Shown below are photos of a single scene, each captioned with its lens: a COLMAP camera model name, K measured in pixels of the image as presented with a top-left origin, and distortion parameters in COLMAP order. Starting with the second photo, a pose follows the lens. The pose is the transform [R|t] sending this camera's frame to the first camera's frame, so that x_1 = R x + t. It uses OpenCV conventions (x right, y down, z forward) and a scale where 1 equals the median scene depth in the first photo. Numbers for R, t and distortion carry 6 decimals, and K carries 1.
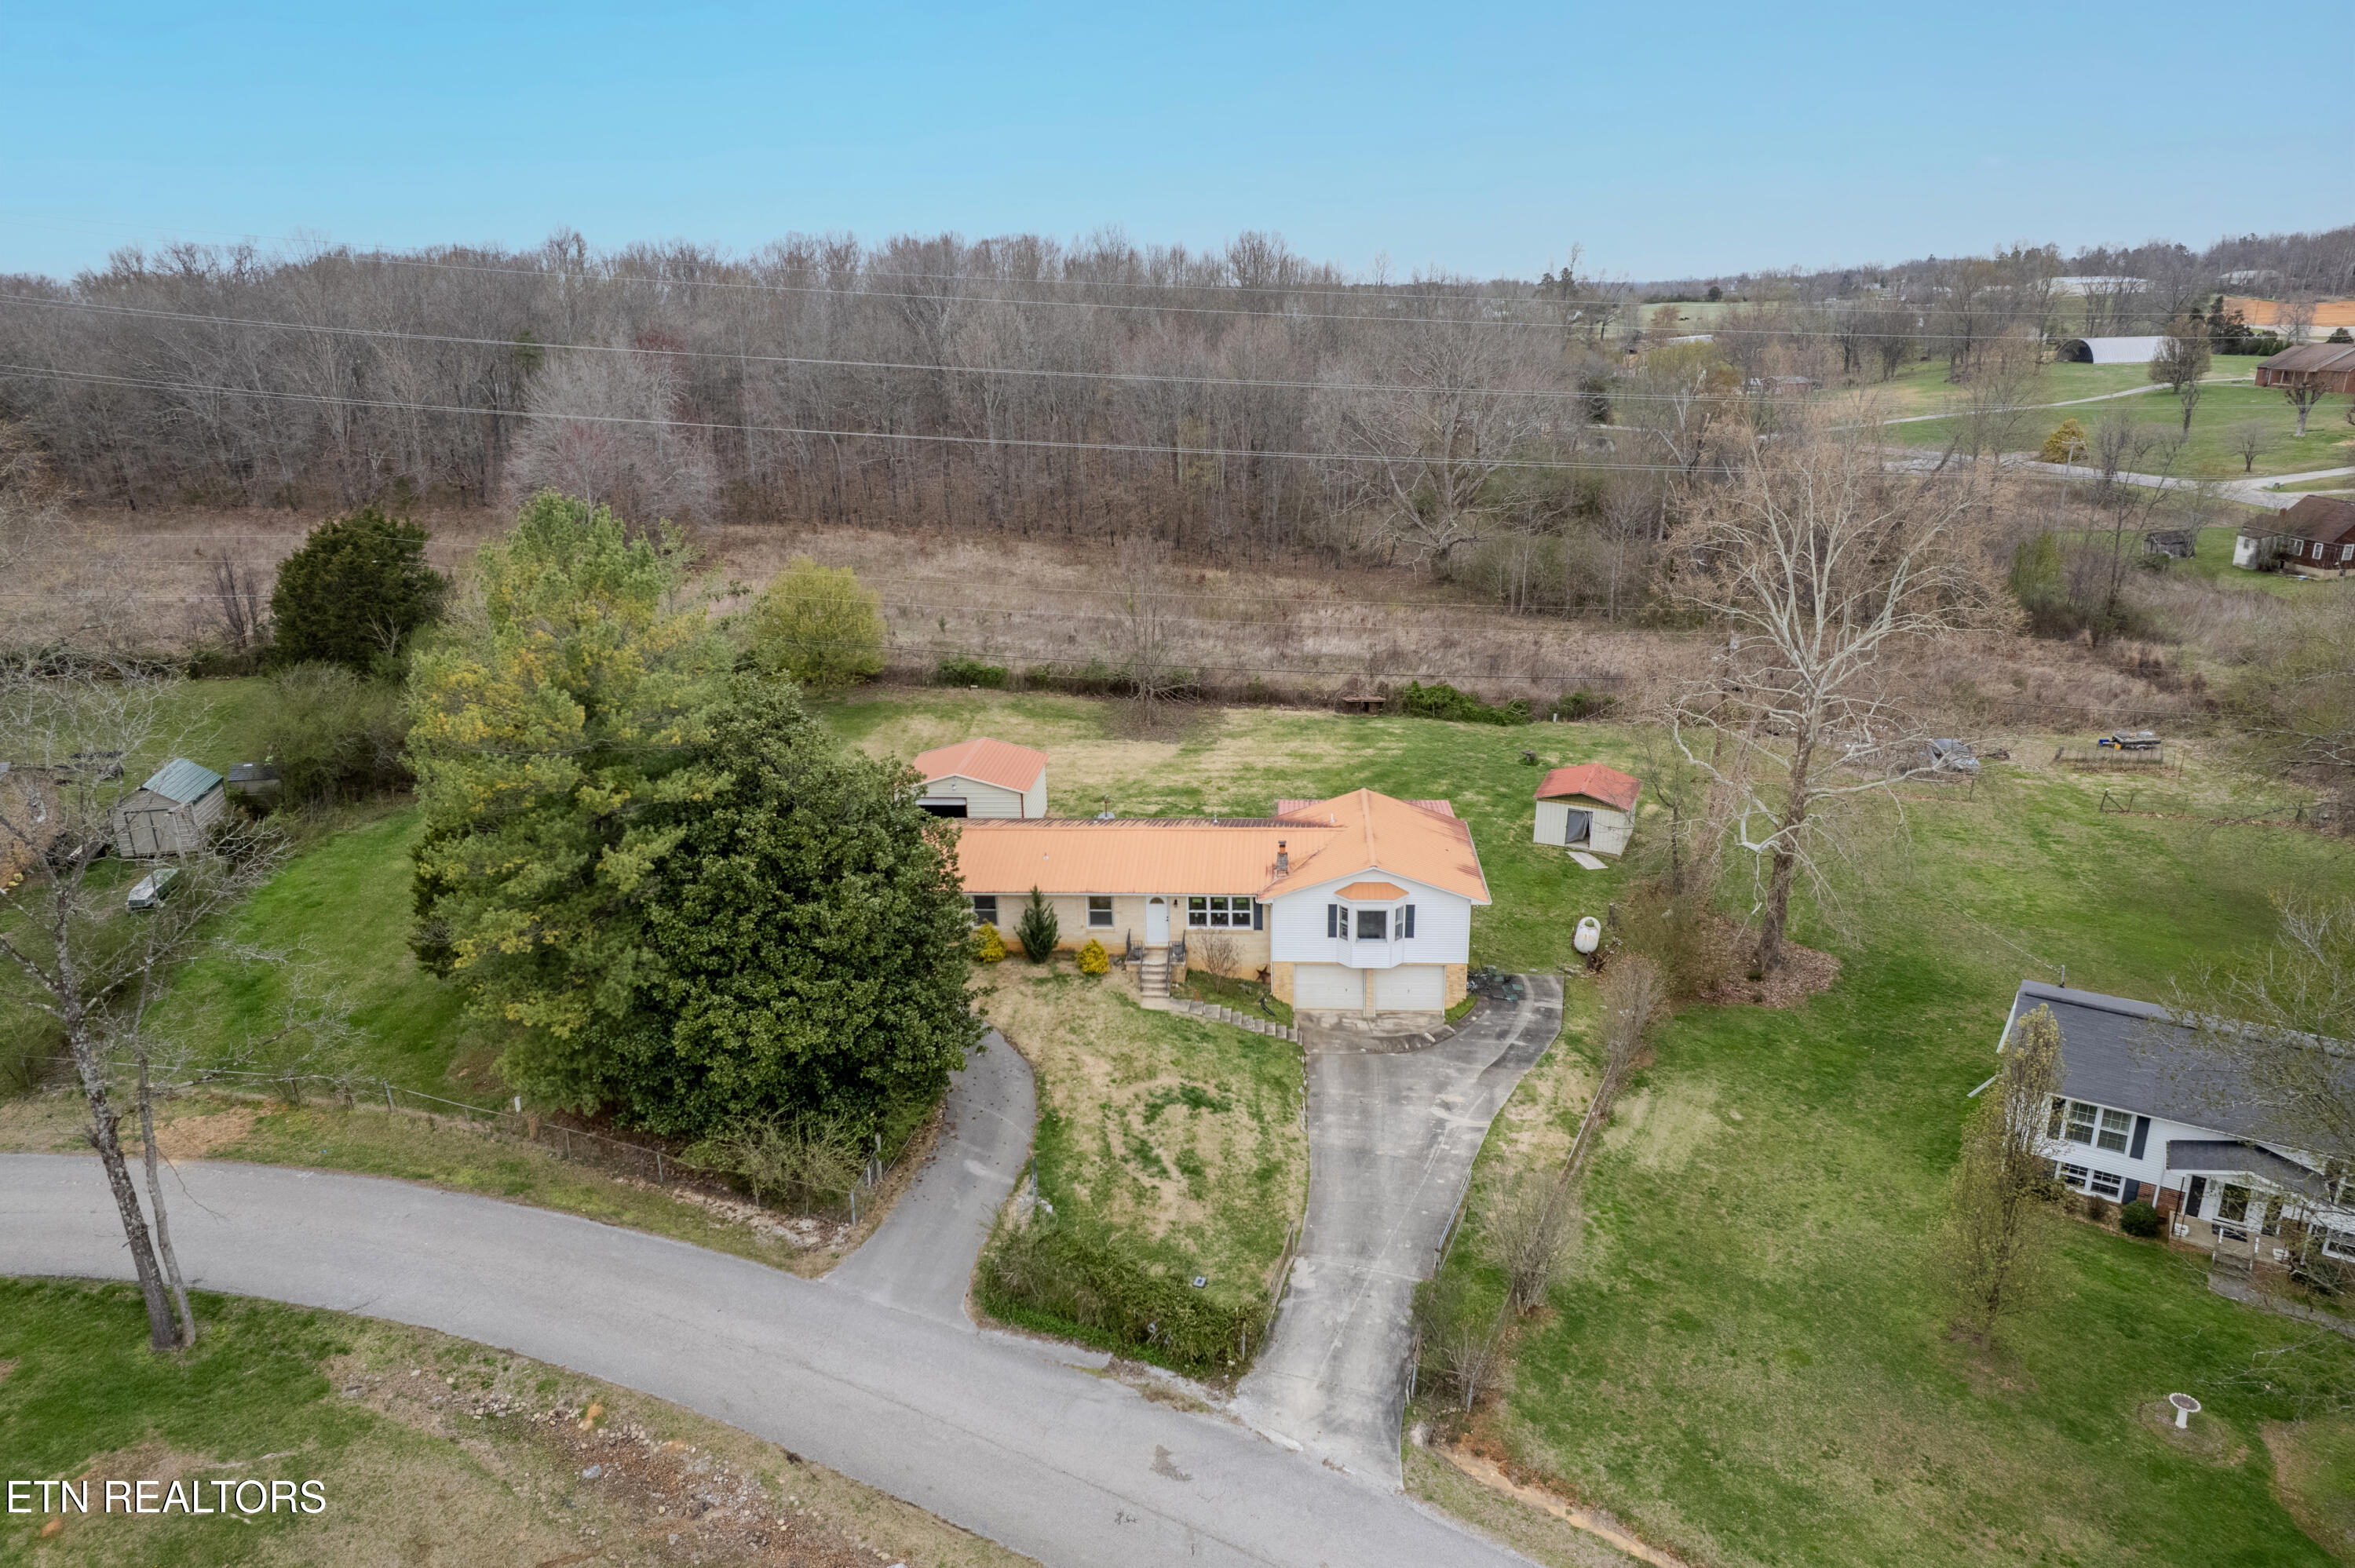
lens RADIAL K [[1551.4, 0, 1165.1], [0, 1551.4, 777.0], [0, 0, 1]] dist [-0.032431, -0.000900]
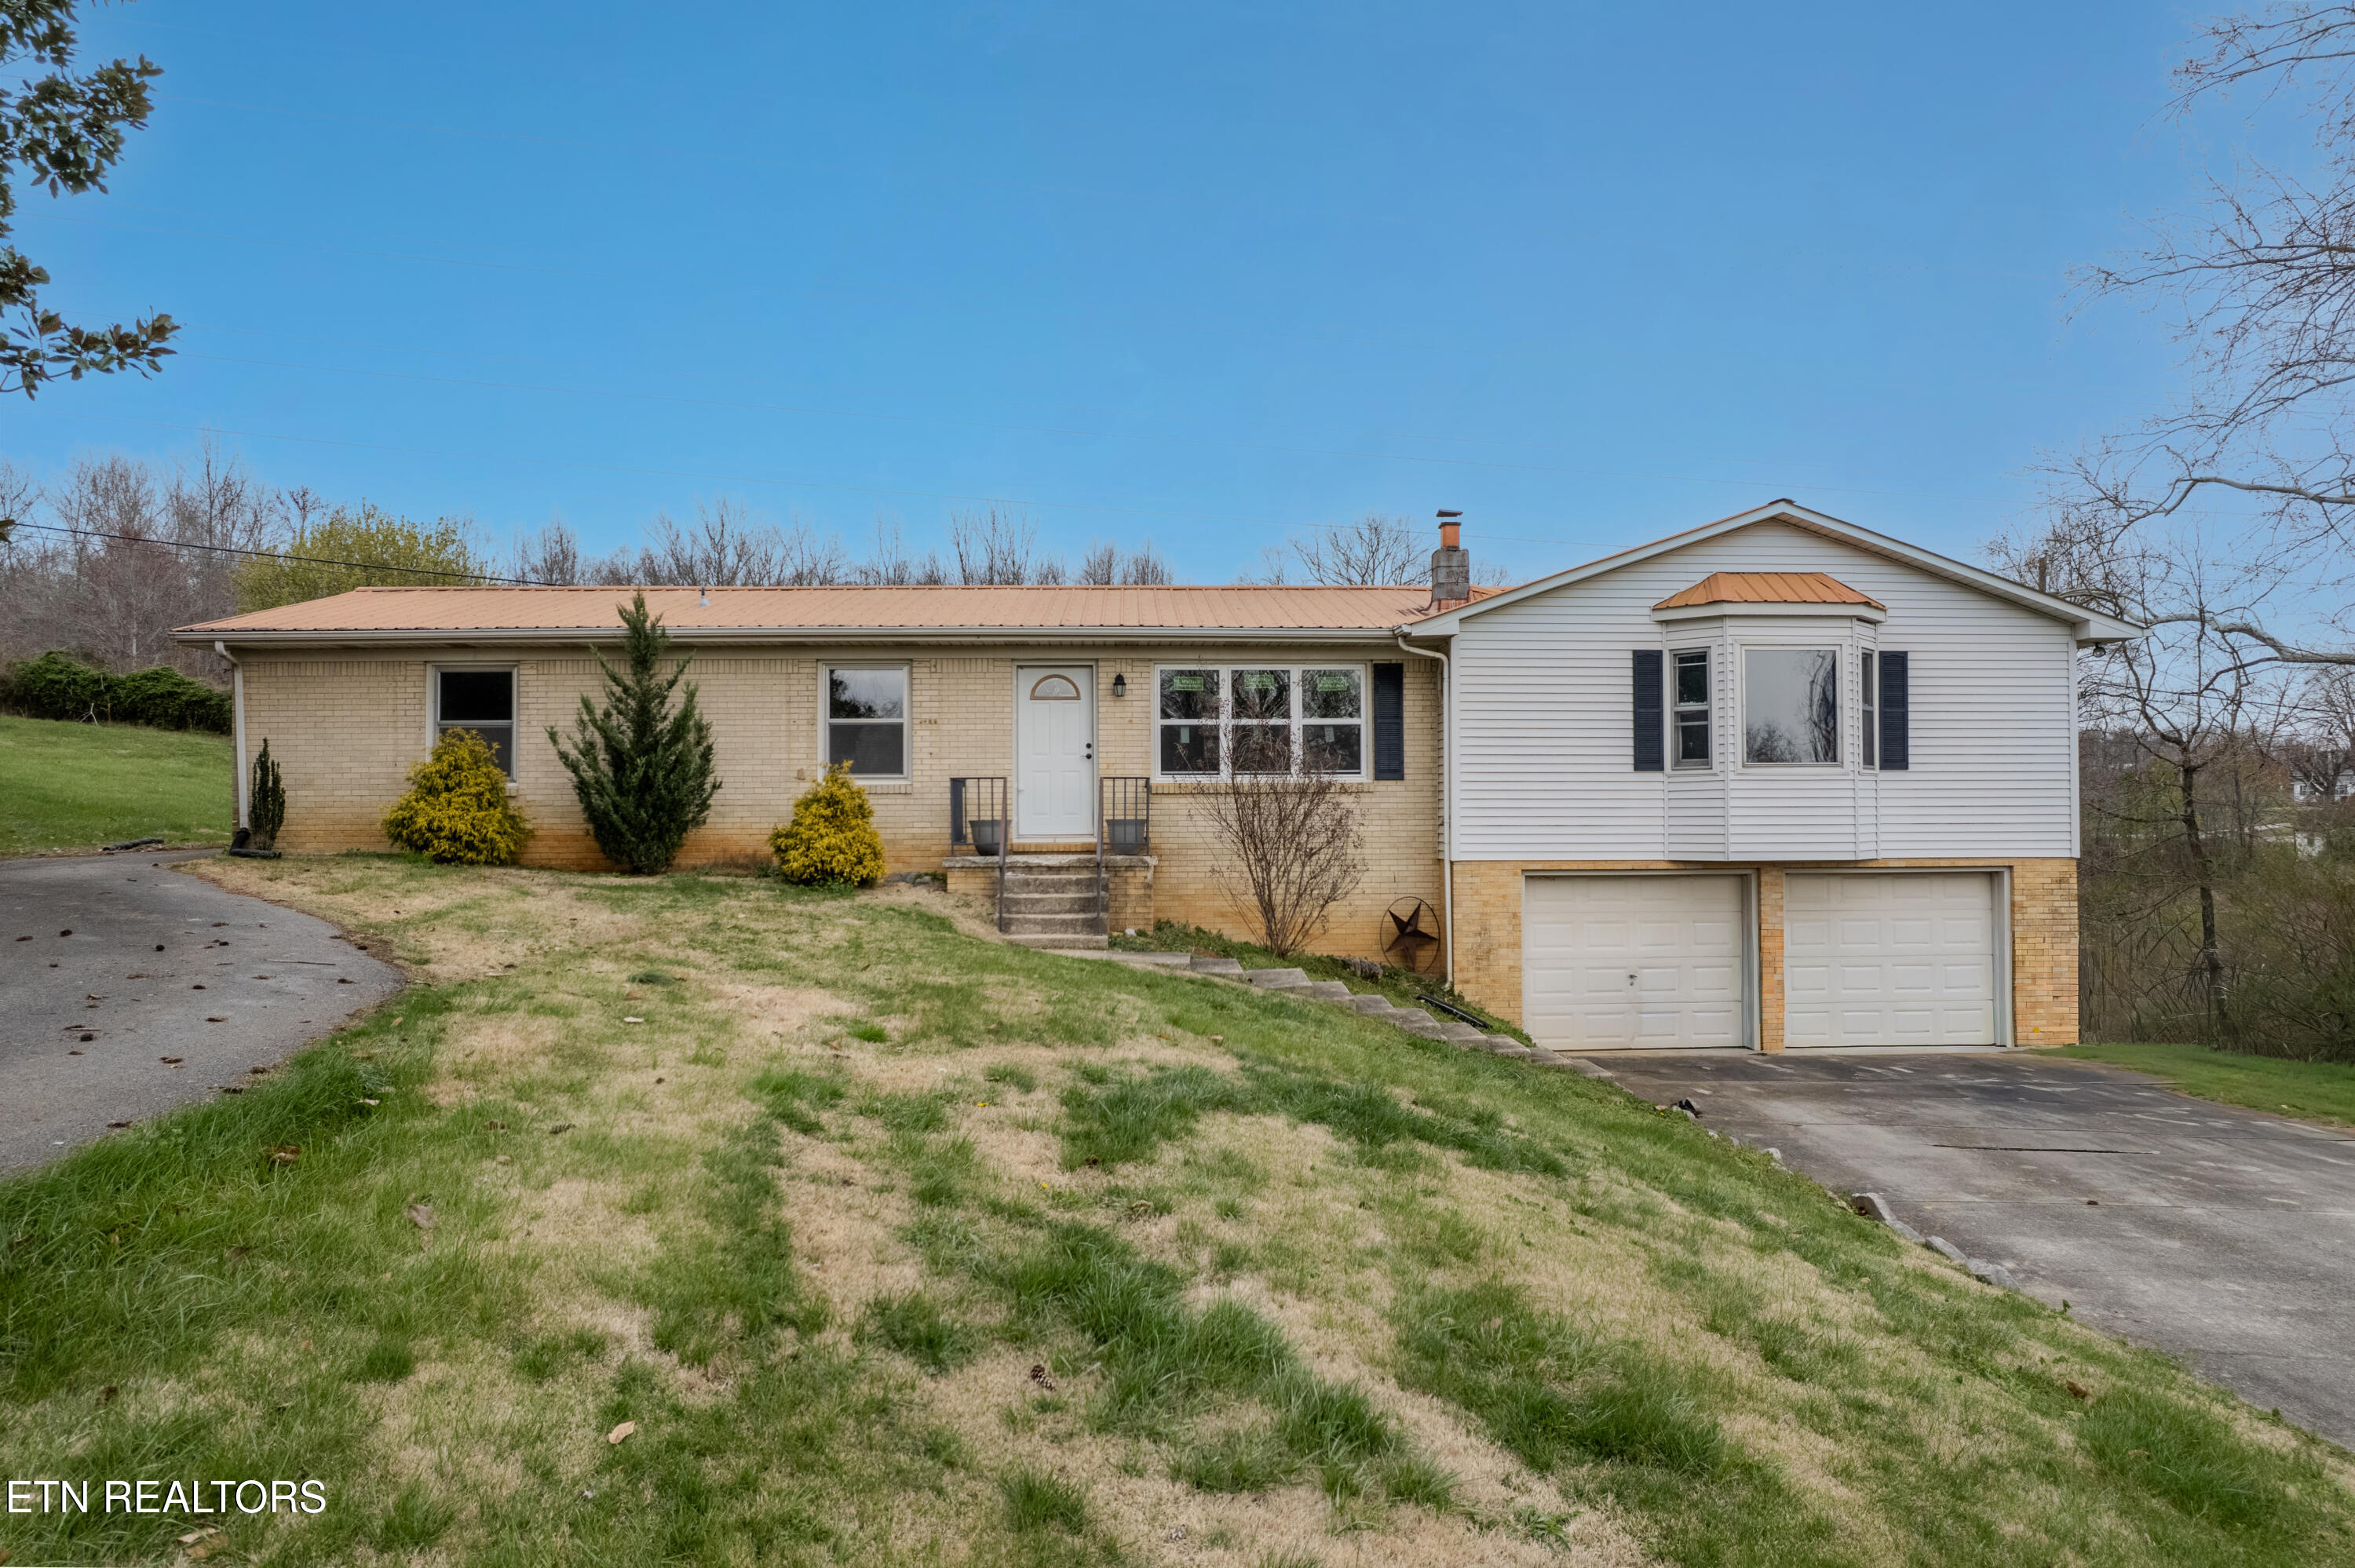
lens RADIAL K [[1551.4, 0, 1178.1], [0, 1551.4, 791.5], [0, 0, 1]] dist [-0.032431, -0.000900]
pose [[0.992744, 0.011519, 0.119692, -0.018090], [0.027937, 0.946068, -0.322762, 0.203961], [-0.116954, 0.323764, 0.938882, 0.742885]]
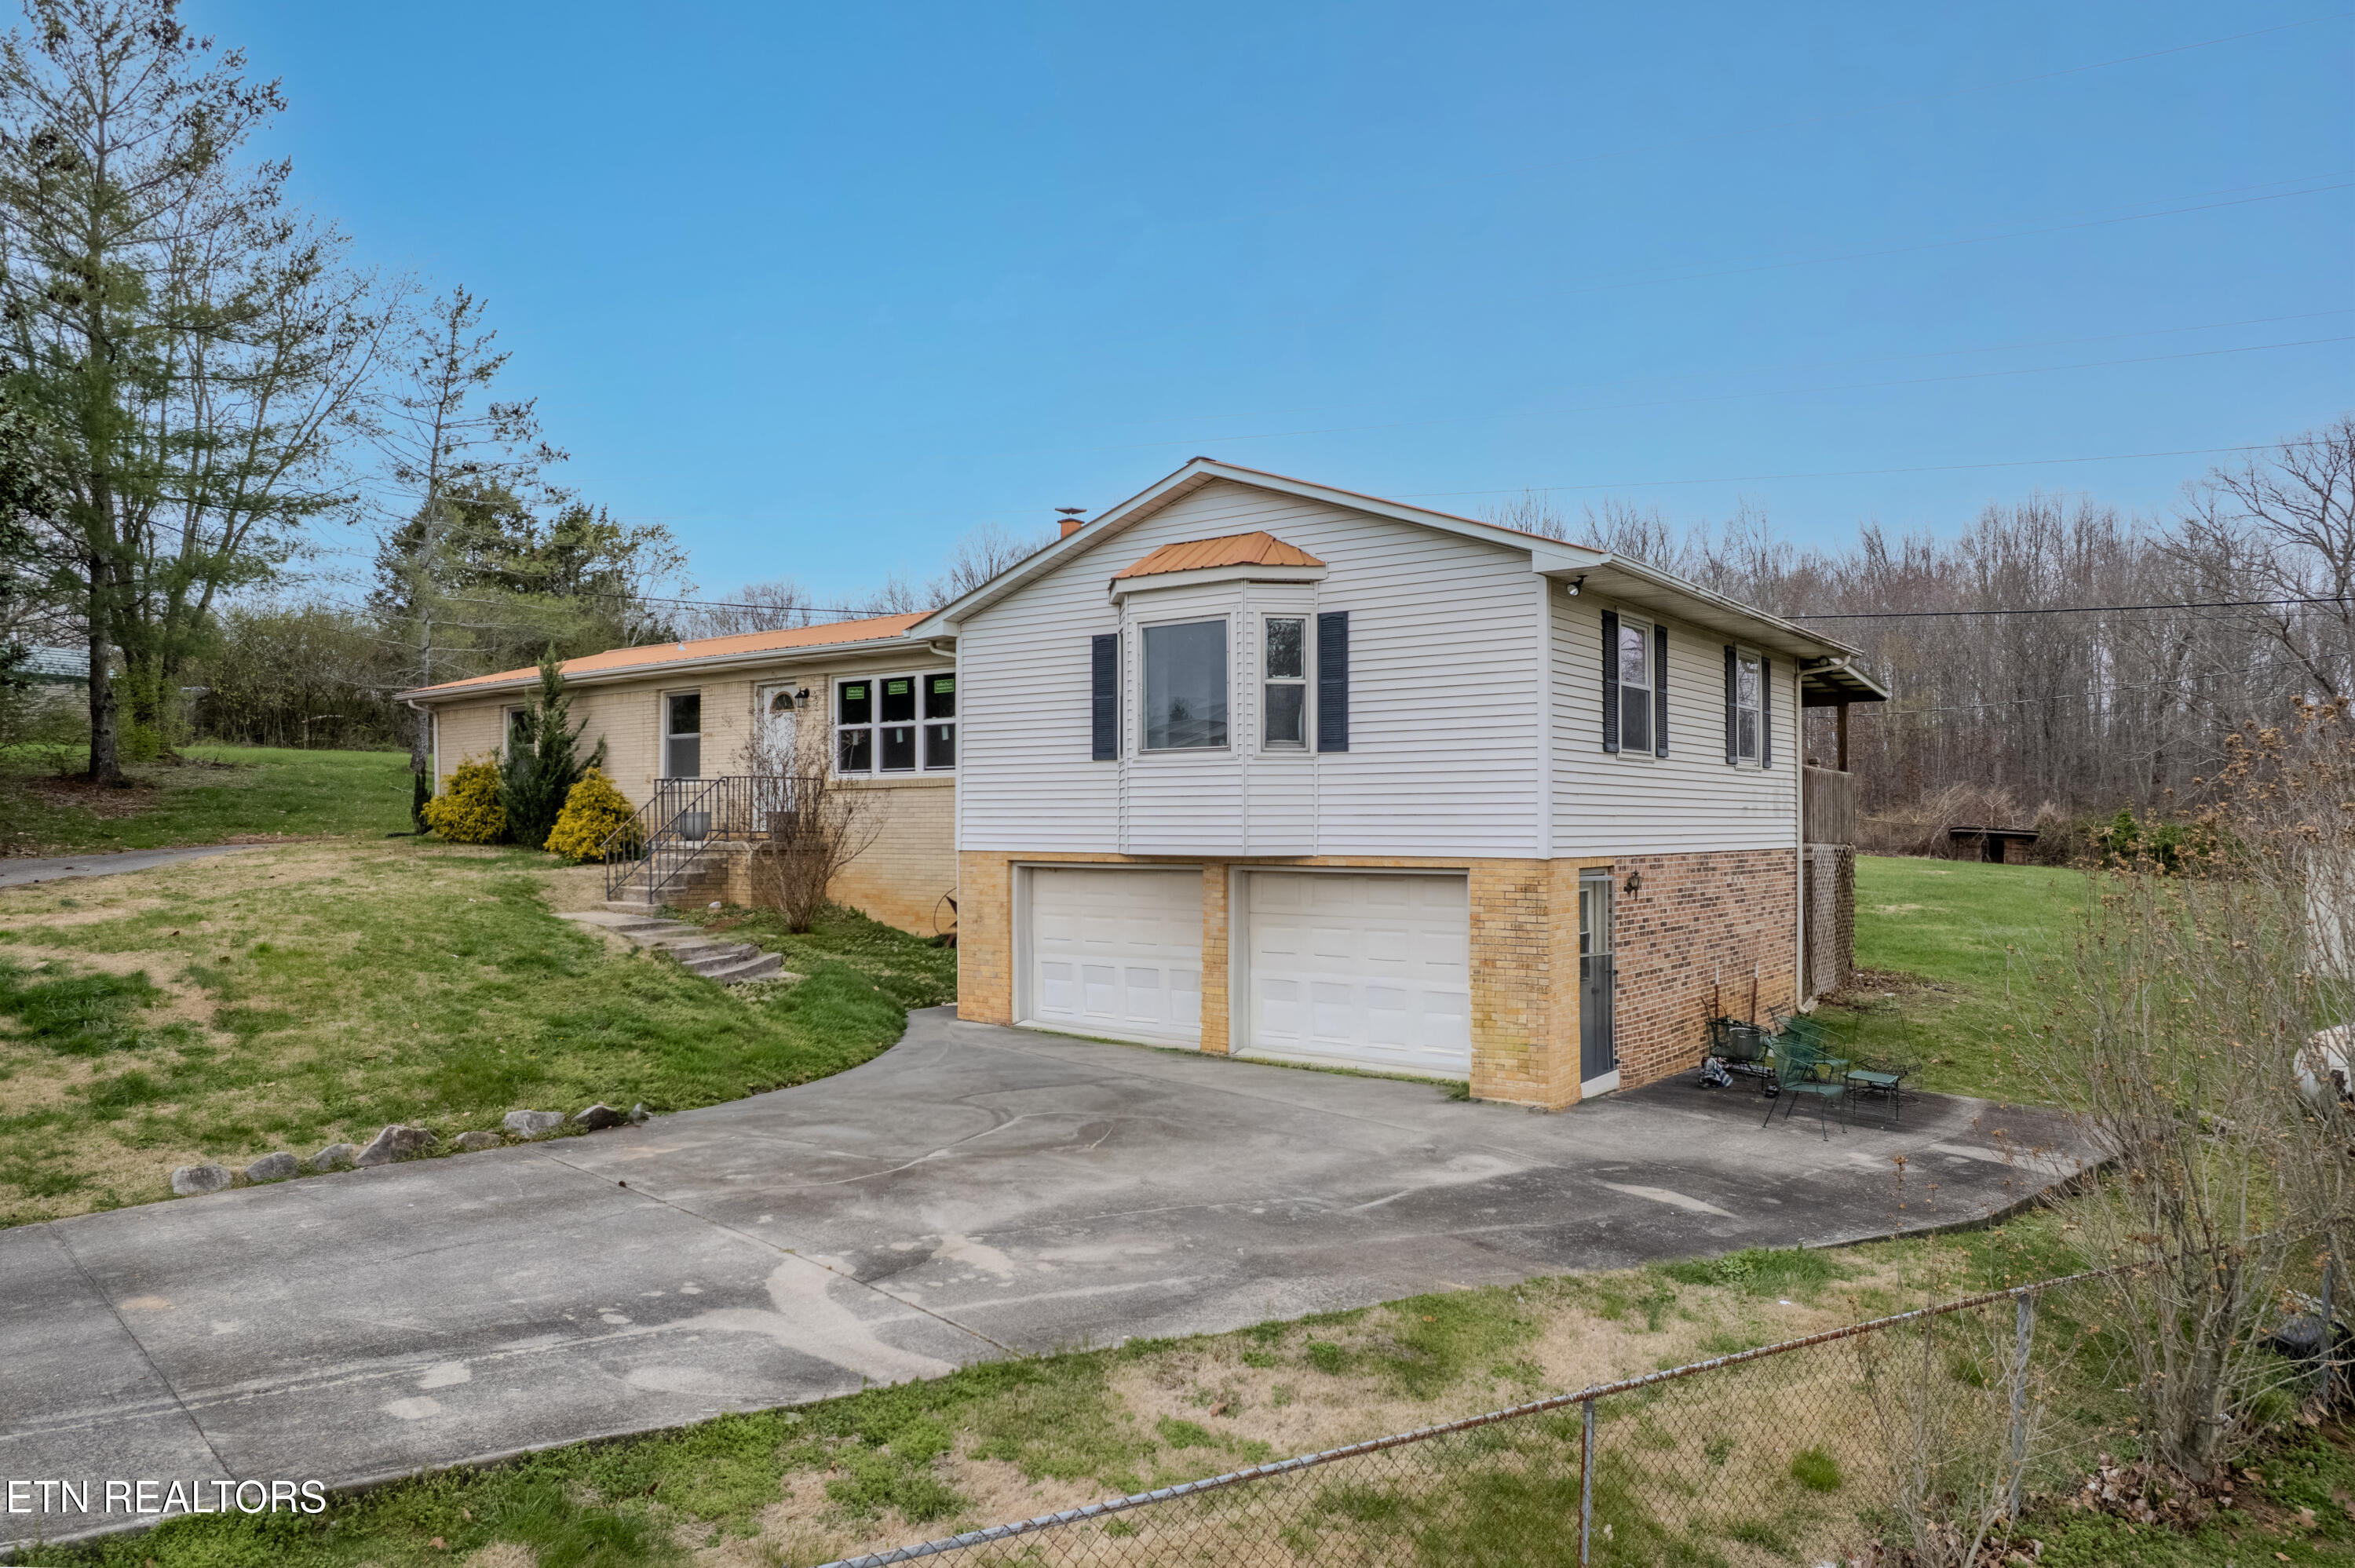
lens RADIAL K [[1551.4, 0, 1167.7], [0, 1551.4, 800.9], [0, 0, 1]] dist [-0.032431, -0.000900]
pose [[0.832447, 0.004243, -0.554088, 0.281410], [-0.178714, 0.948588, -0.261231, 0.186626], [0.524493, 0.316484, 0.790408, 0.792442]]
